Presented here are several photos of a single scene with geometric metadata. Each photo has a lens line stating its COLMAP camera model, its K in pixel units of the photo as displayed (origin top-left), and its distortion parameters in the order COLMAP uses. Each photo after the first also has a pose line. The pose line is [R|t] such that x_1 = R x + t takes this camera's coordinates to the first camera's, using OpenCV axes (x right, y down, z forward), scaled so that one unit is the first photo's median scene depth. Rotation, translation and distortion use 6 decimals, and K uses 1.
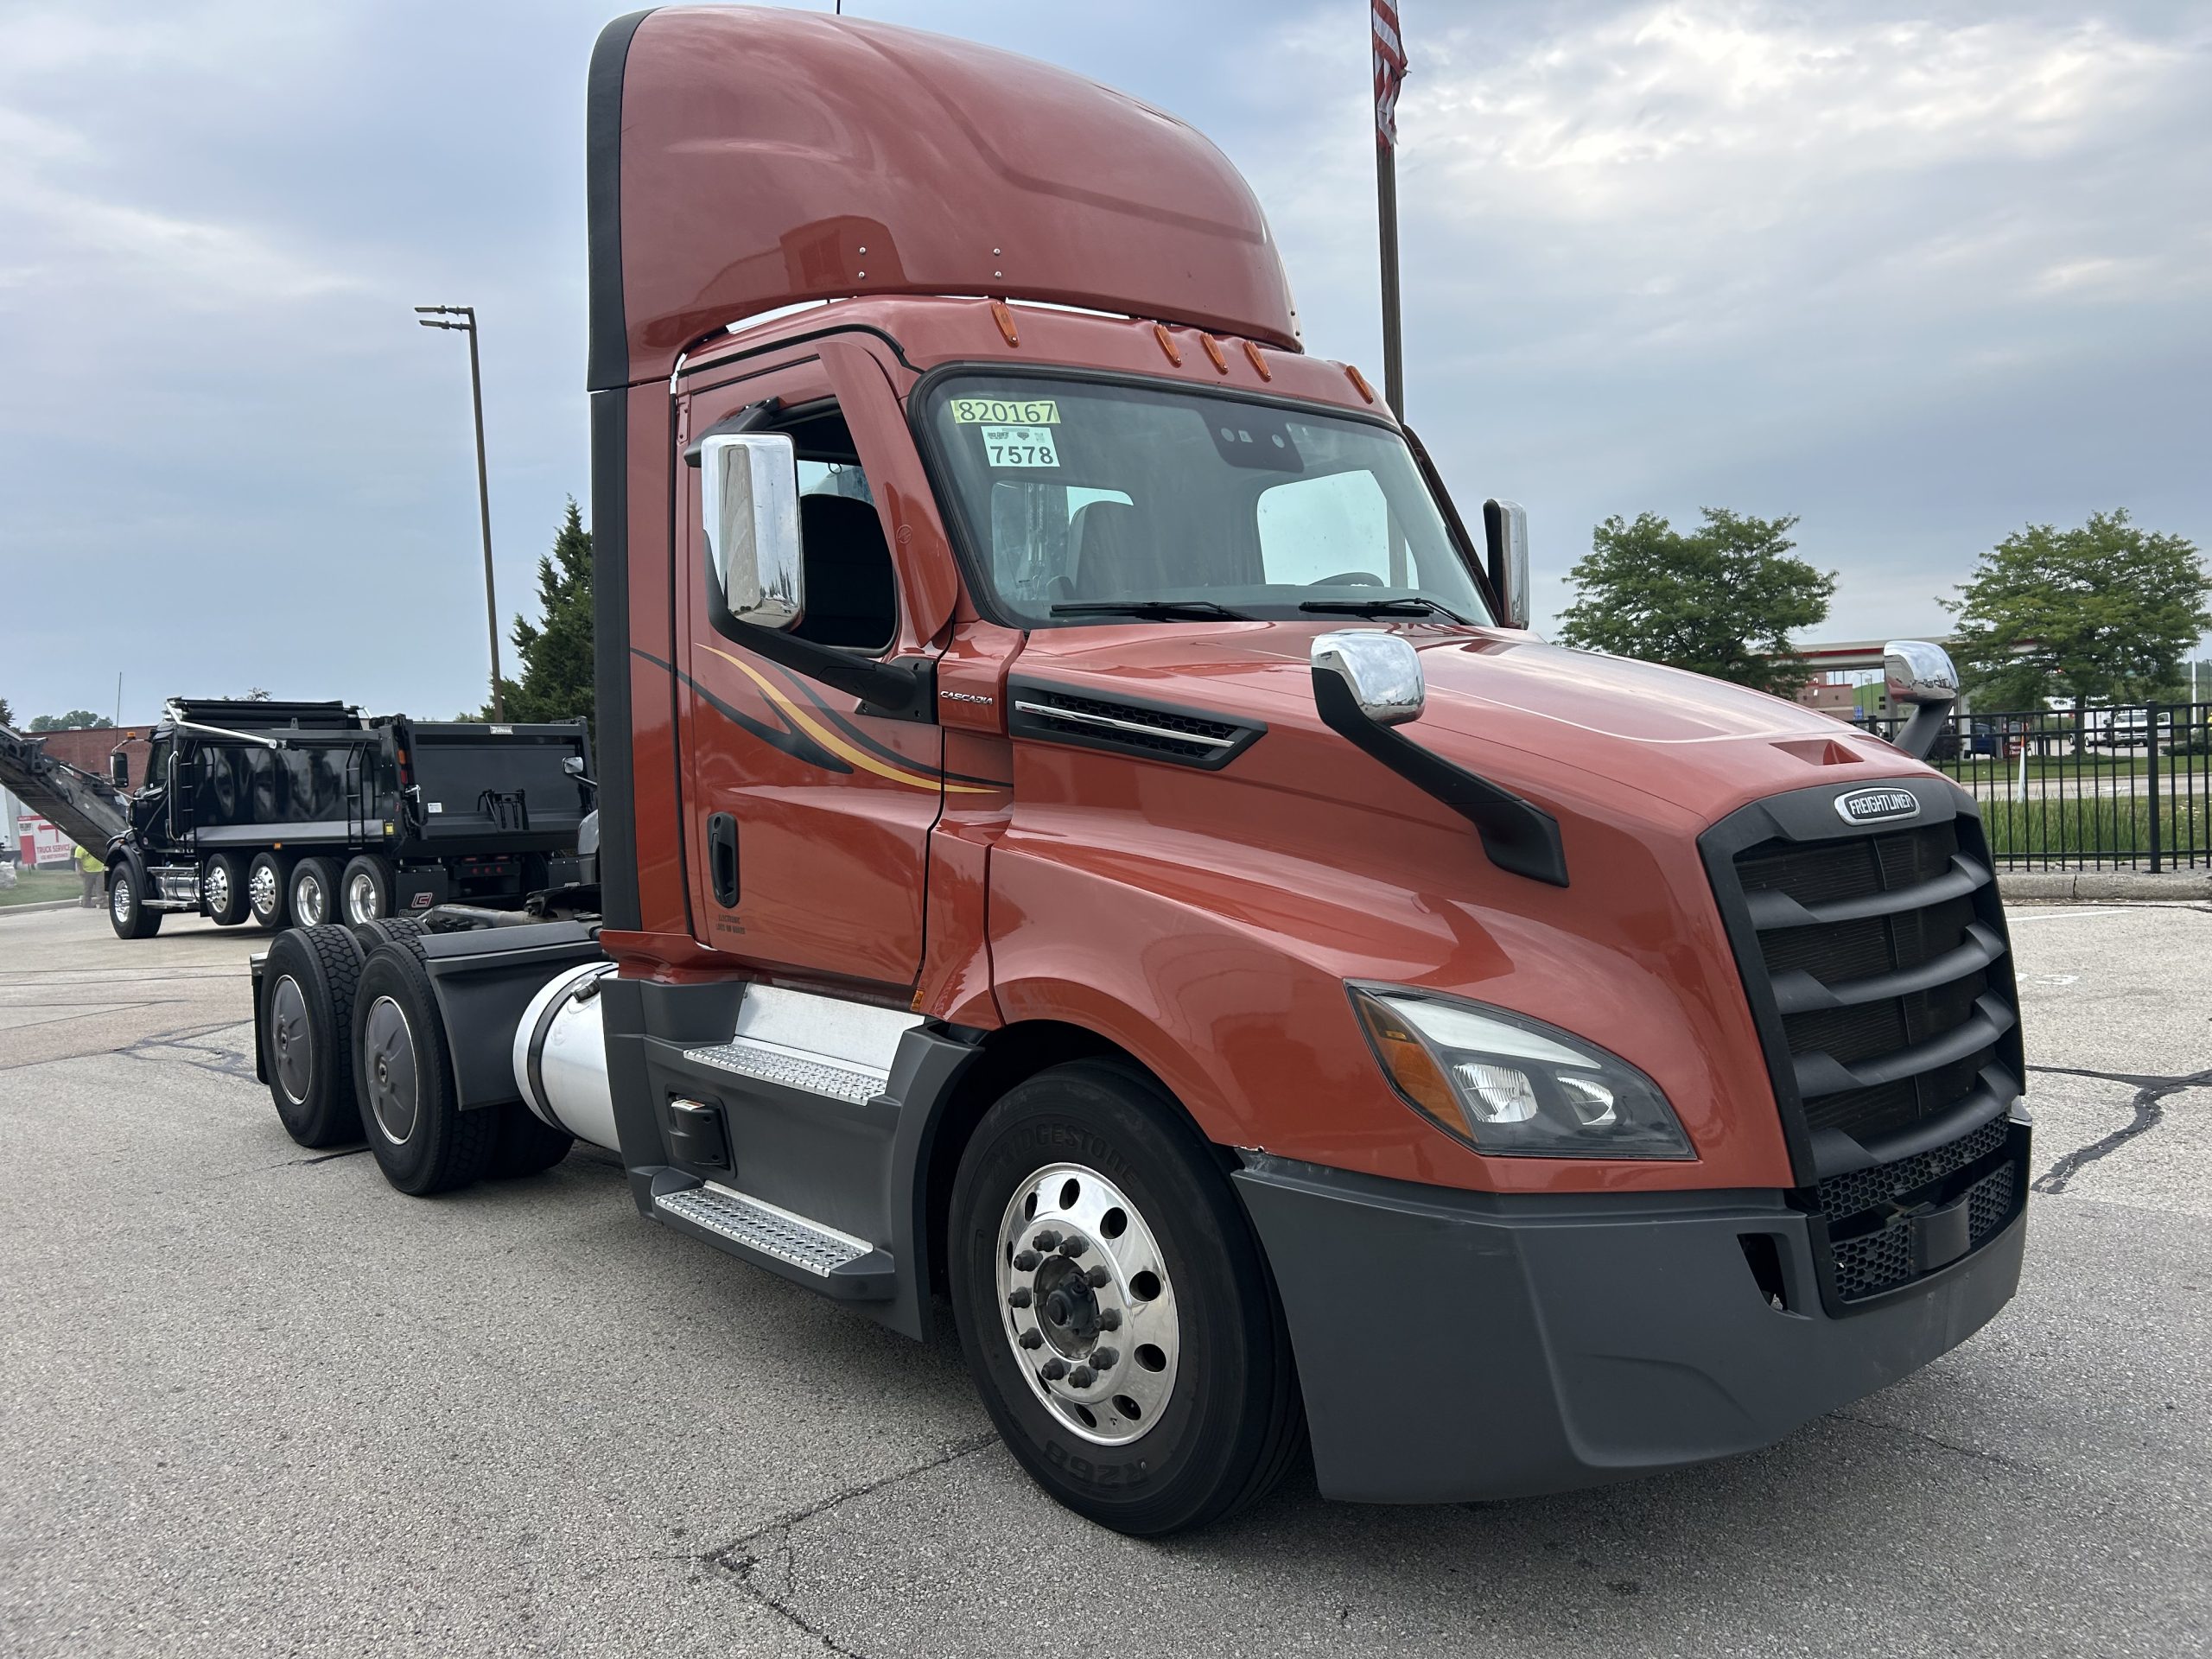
lens RADIAL K [[1713.4, 0, 1066.6], [0, 1713.4, 828.3], [0, 0, 1]] dist [0.013738, 0.010722]
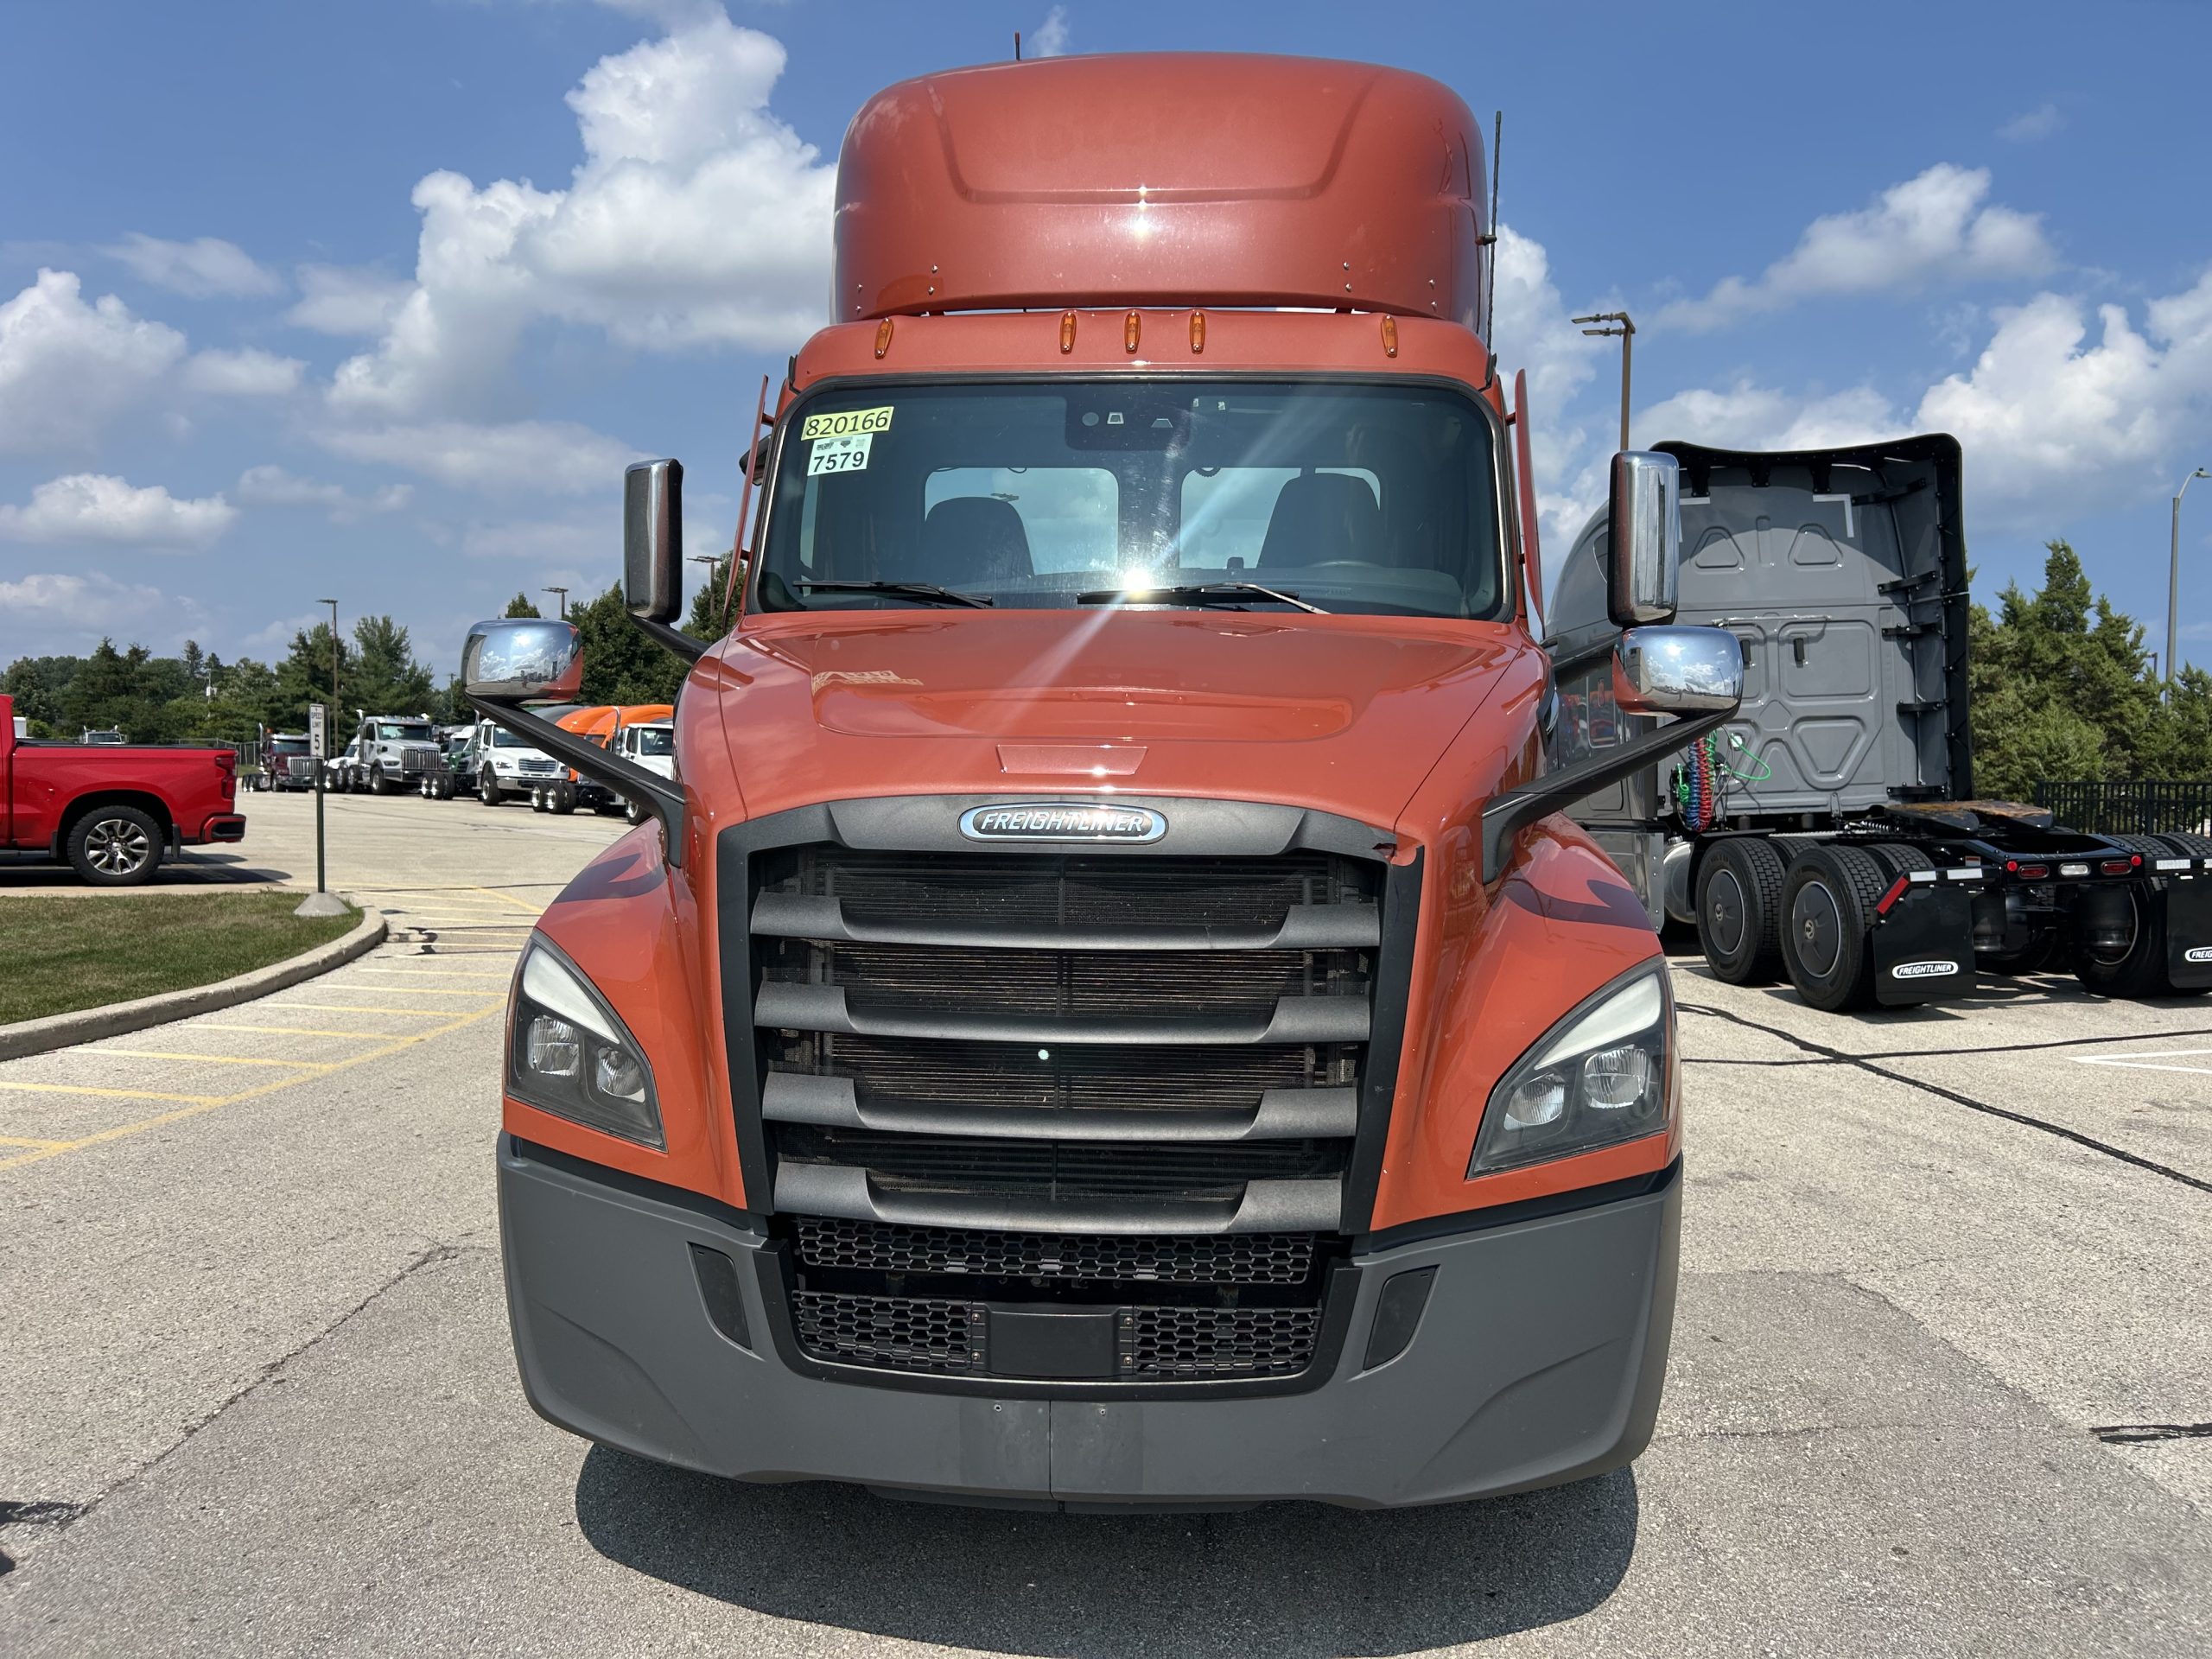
lens RADIAL K [[1713.4, 0, 1066.6], [0, 1713.4, 828.3], [0, 0, 1]] dist [0.013738, 0.010722]
pose [[0.688068, 0.084466, -0.720714, 0.910986], [-0.081103, 0.995931, 0.039292, -0.037896], [0.721100, 0.031416, 0.692118, 0.354527]]
